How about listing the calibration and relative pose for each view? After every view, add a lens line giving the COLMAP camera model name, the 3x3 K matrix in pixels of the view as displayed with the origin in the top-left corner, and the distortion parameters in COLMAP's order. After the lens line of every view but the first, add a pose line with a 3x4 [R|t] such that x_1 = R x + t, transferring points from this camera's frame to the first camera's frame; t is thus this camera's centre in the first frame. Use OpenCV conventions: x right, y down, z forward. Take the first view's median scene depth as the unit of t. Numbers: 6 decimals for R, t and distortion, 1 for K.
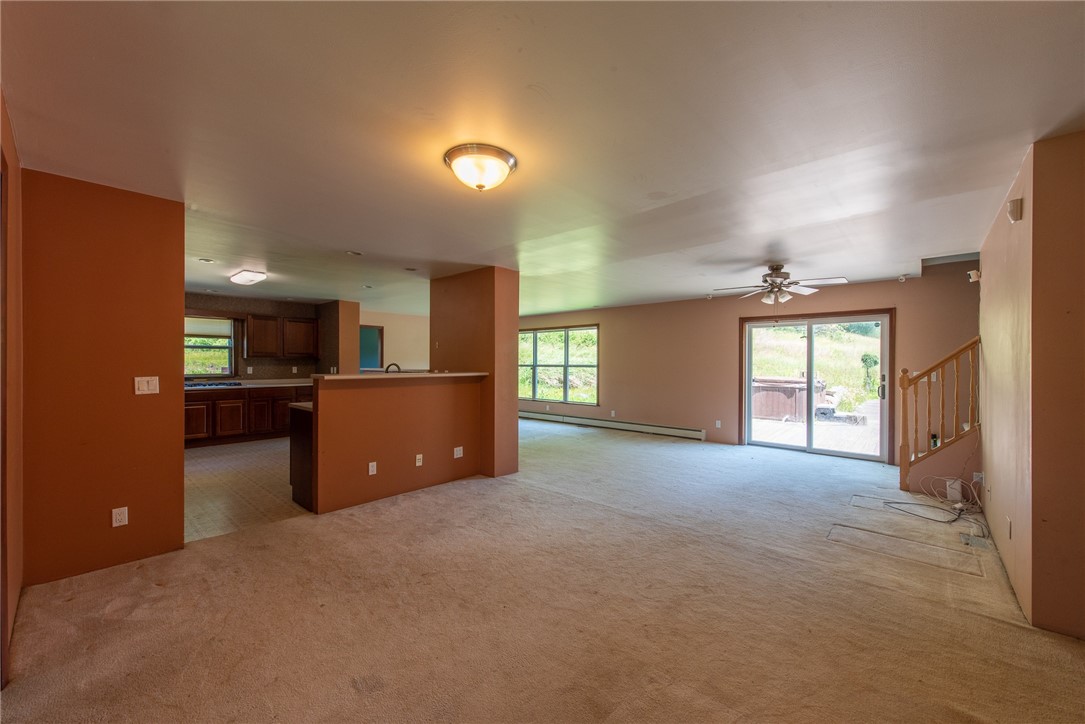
lens RADIAL K [[424.7, 0, 544.2], [0, 424.7, 365.1], [0, 0, 1]] dist [0.008257, -0.000256]
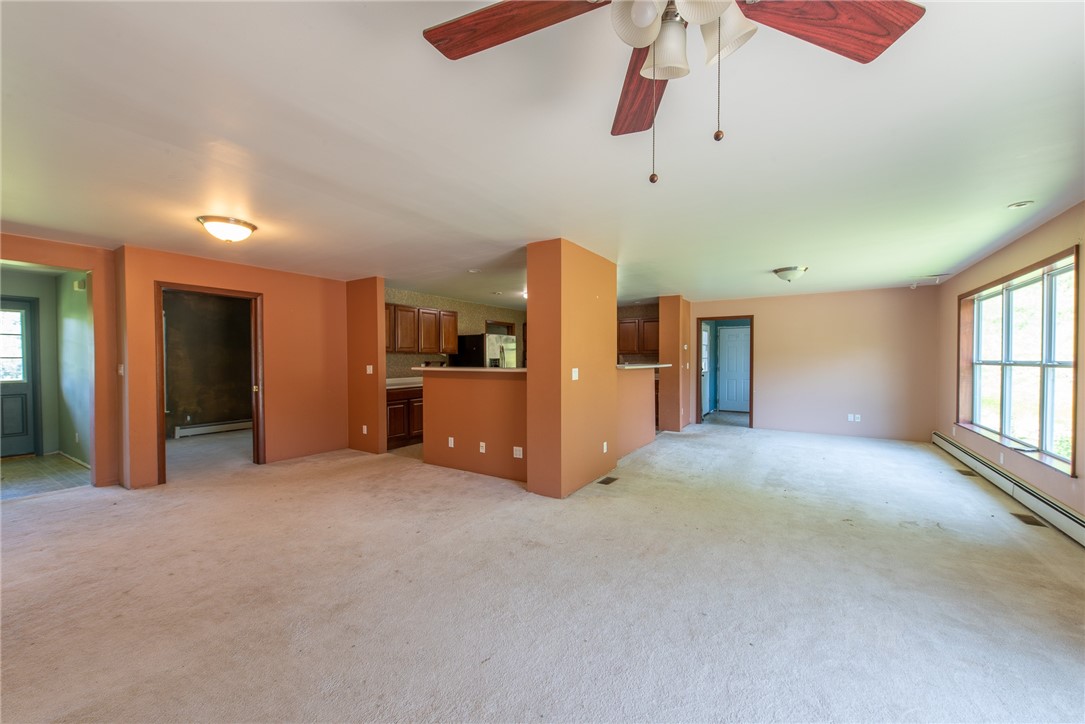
lens RADIAL K [[417.7, 0, 541.3], [0, 417.7, 364.4], [0, 0, 1]] dist [0.002954, 0.000040]
pose [[0.147874, 0.009252, -0.988963, 0.480954], [-0.001607, 0.999957, 0.009114, -0.000395], [0.989005, 0.000242, 0.147882, 0.601869]]
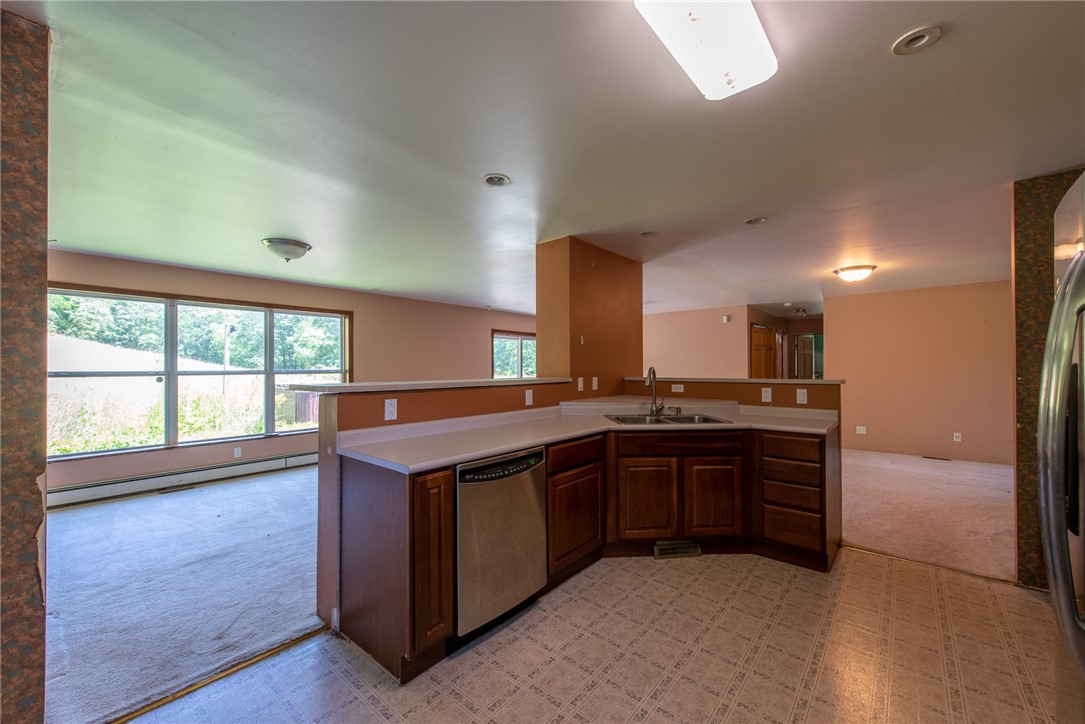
lens RADIAL K [[424.7, 0, 544.2], [0, 424.7, 365.1], [0, 0, 1]] dist [0.008257, -0.000256]
pose [[-0.019880, 0.001370, 0.999801, -0.700748], [0.007478, 0.999971, -0.001222, -0.005954], [-0.999774, 0.007452, -0.019889, 0.823238]]
